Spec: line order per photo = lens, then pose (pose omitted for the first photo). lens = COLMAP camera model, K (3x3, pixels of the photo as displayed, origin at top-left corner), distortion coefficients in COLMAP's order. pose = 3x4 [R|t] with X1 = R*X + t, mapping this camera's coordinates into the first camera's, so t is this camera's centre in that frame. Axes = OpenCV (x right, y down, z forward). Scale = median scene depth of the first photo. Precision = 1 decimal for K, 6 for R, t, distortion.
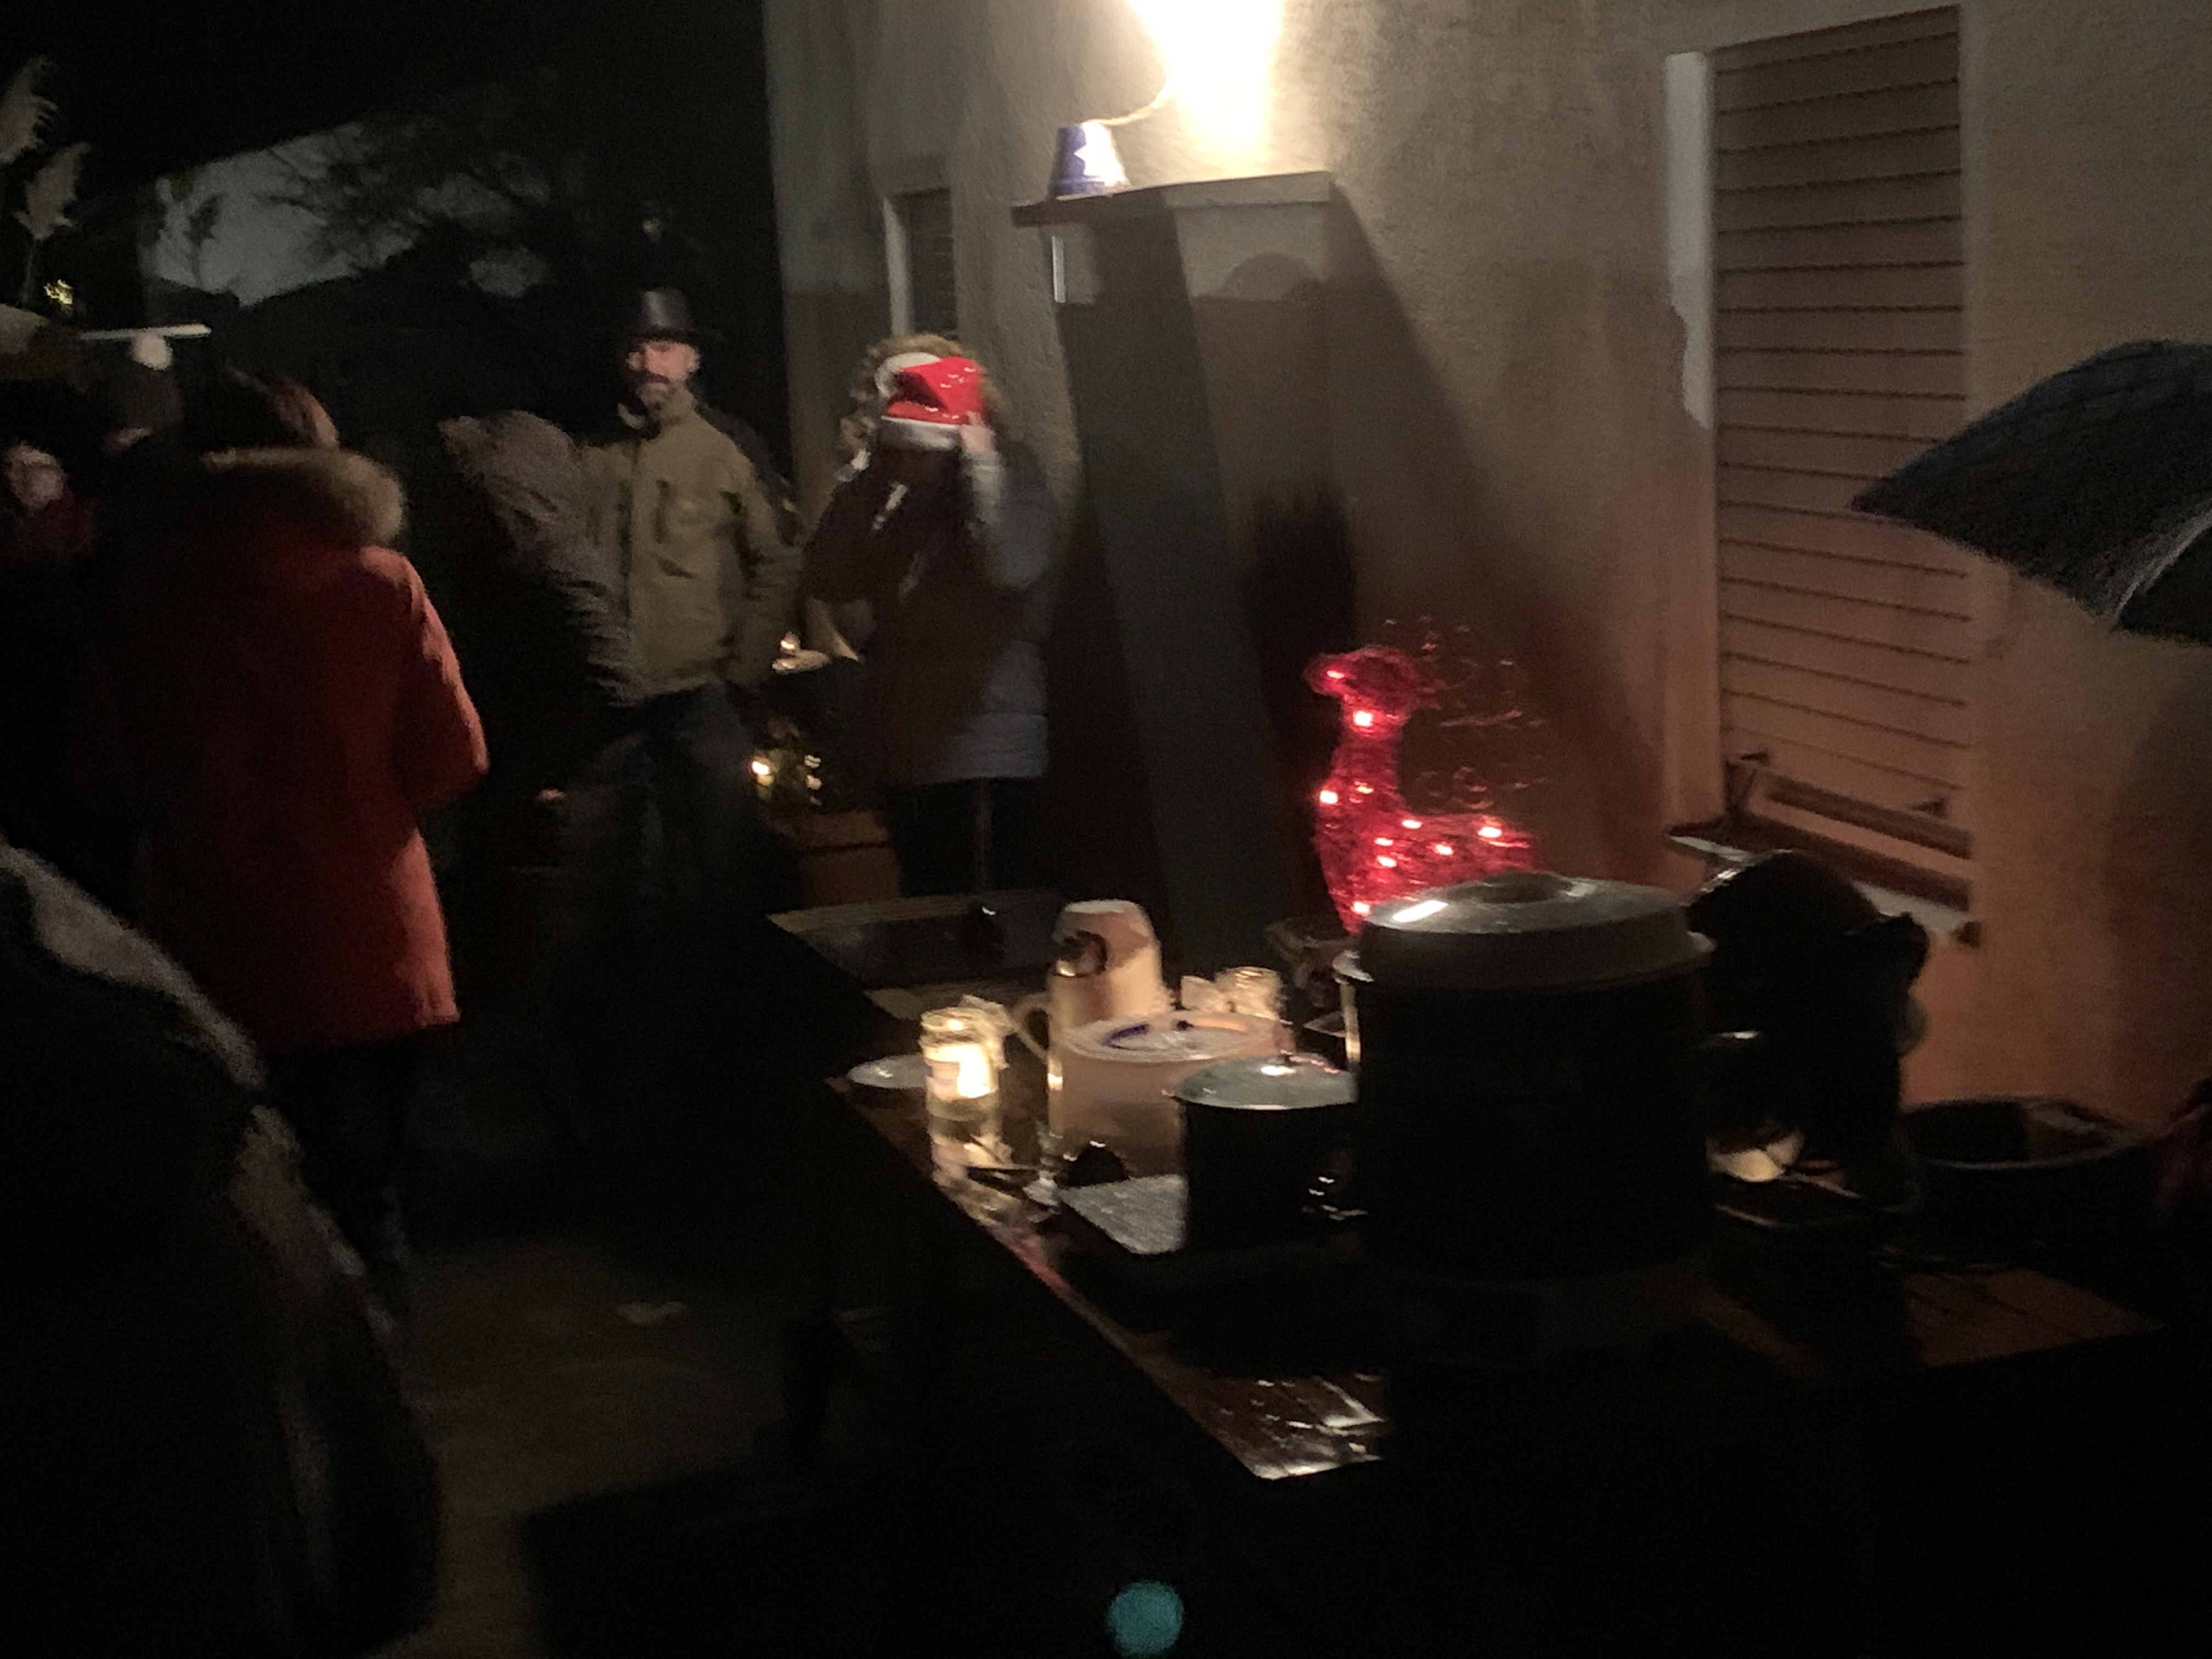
lens RADIAL K [[3363.0, 0, 1108.6], [0, 3363.0, 824.7], [0, 0, 1]] dist [0.236565, 0.000000]
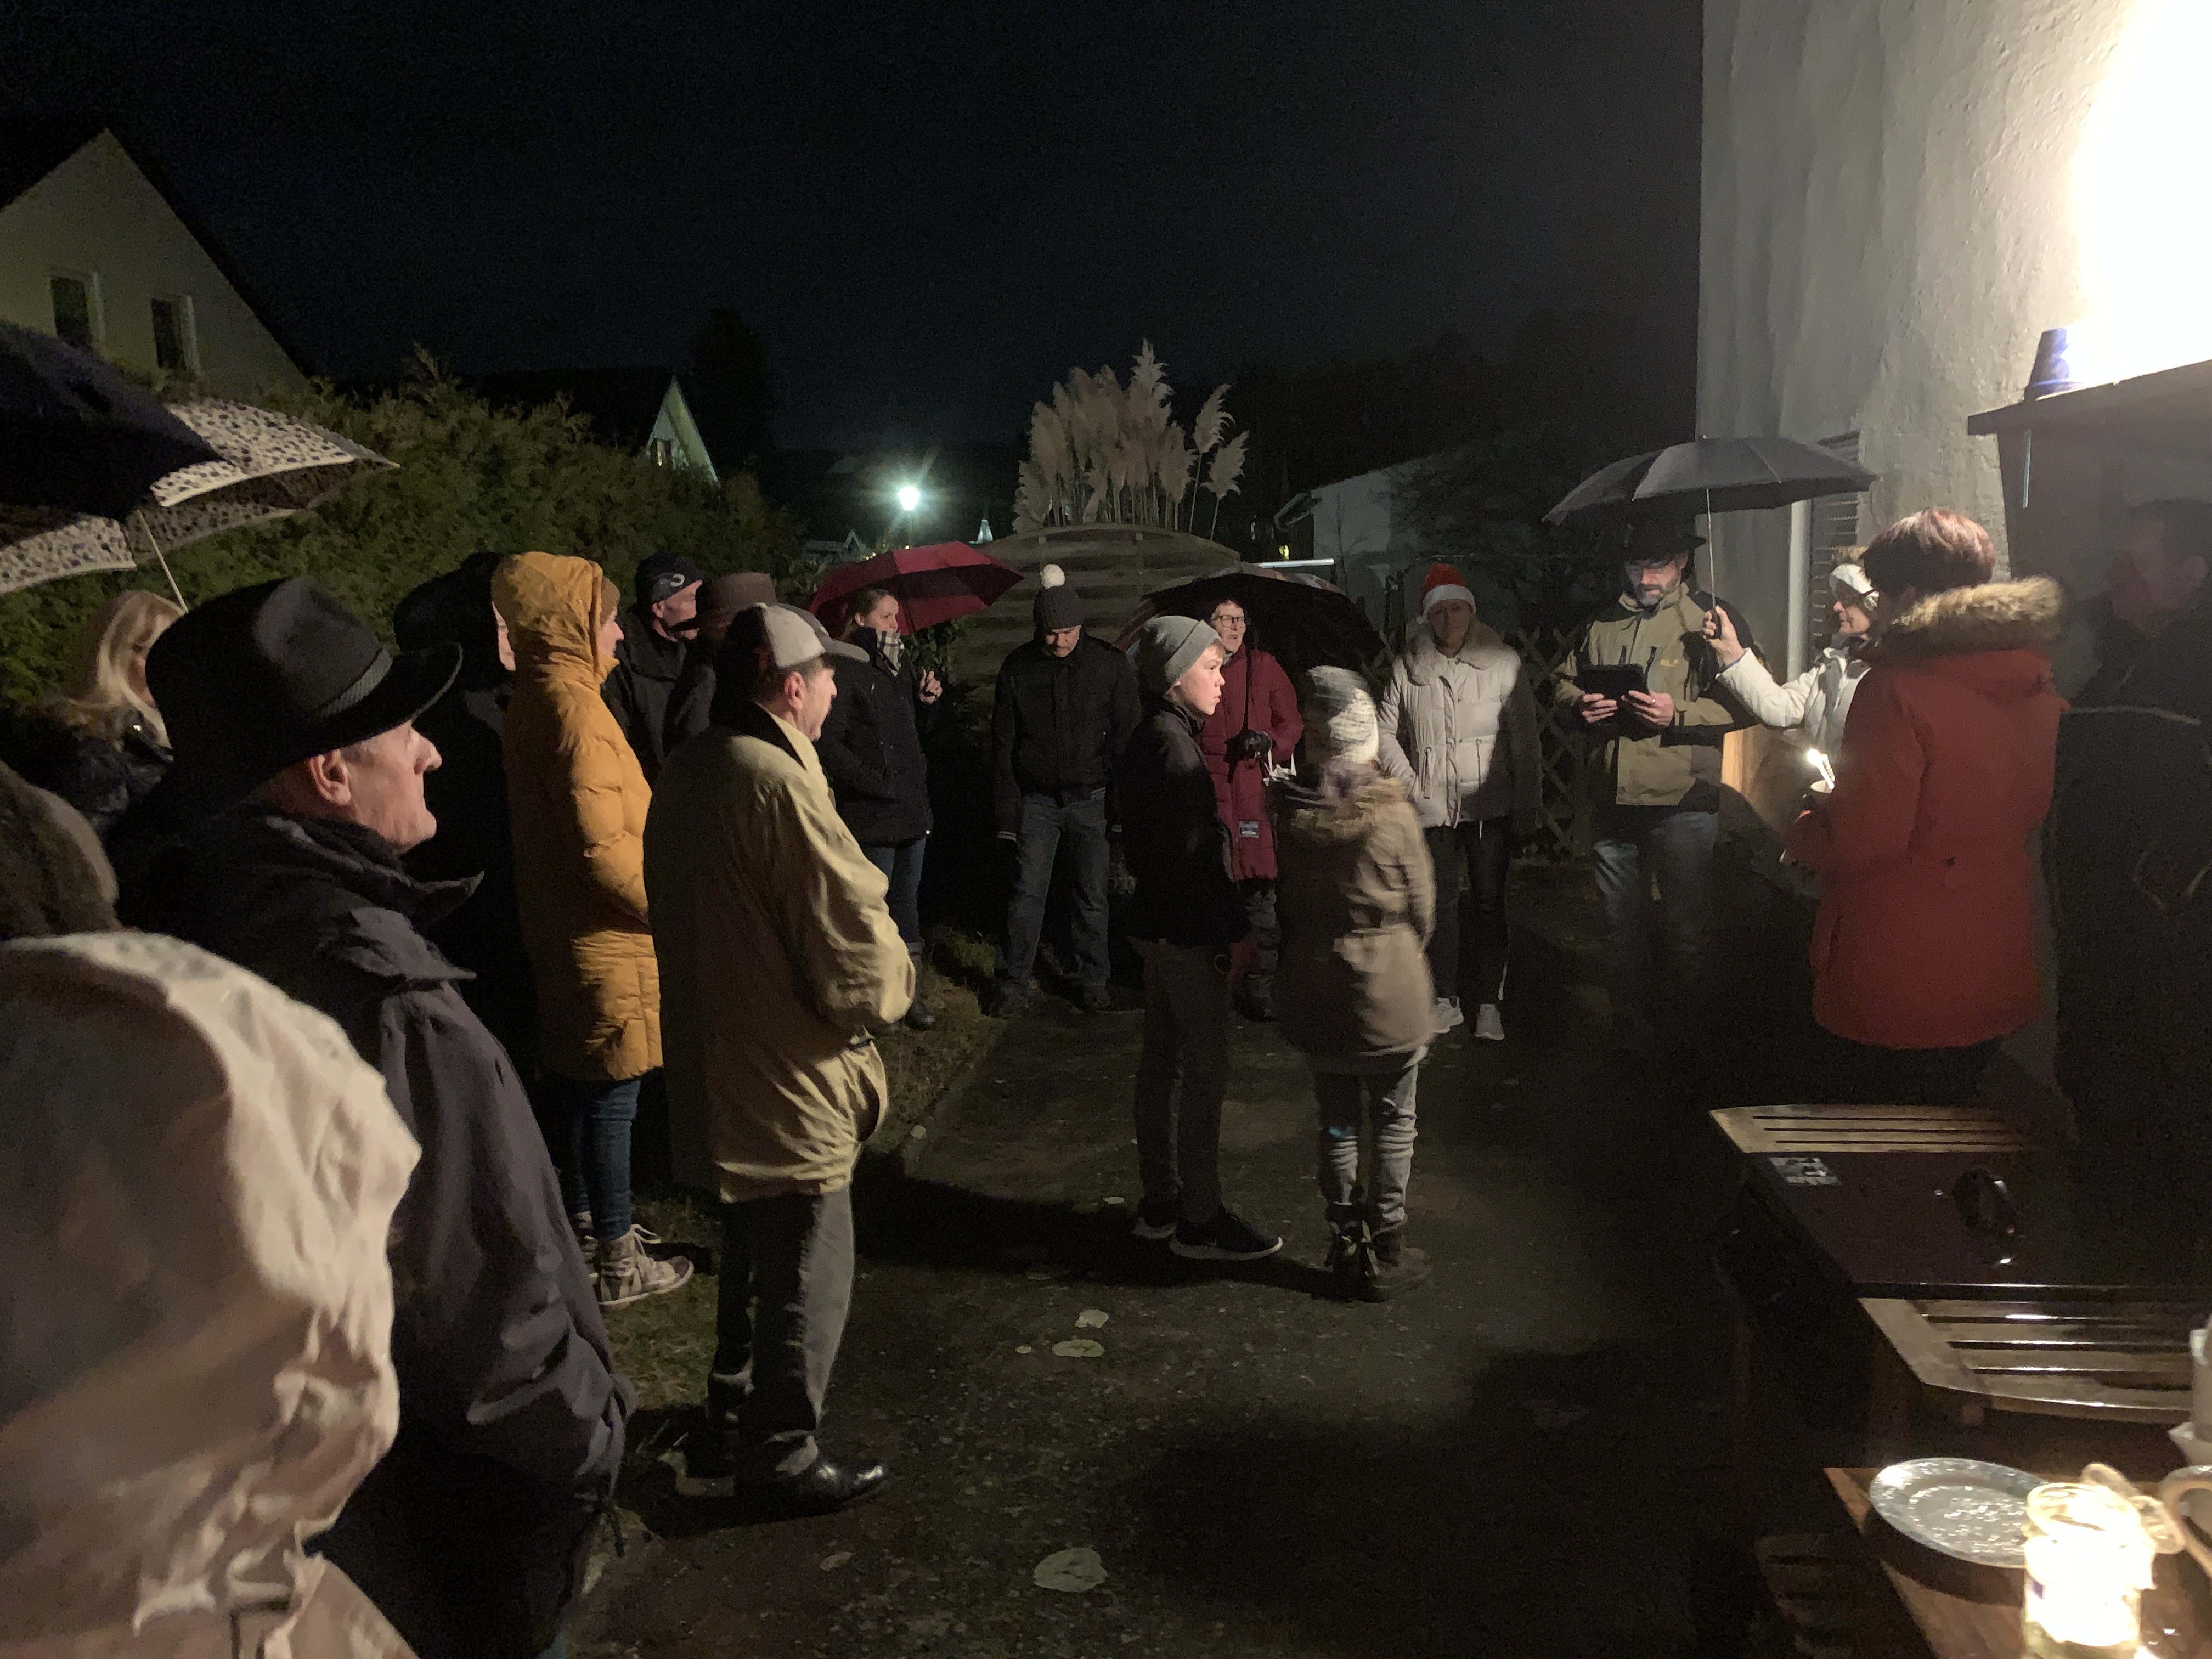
lens RADIAL K [[1689.7, 0, 1099.8], [0, 1689.7, 808.8], [0, 0, 1]] dist [-0.008472, -0.005205]
pose [[0.918407, 0.068105, -0.389730, -0.099327], [-0.070006, 0.997503, 0.009343, -0.065490], [0.389393, 0.018703, 0.920882, 0.608780]]
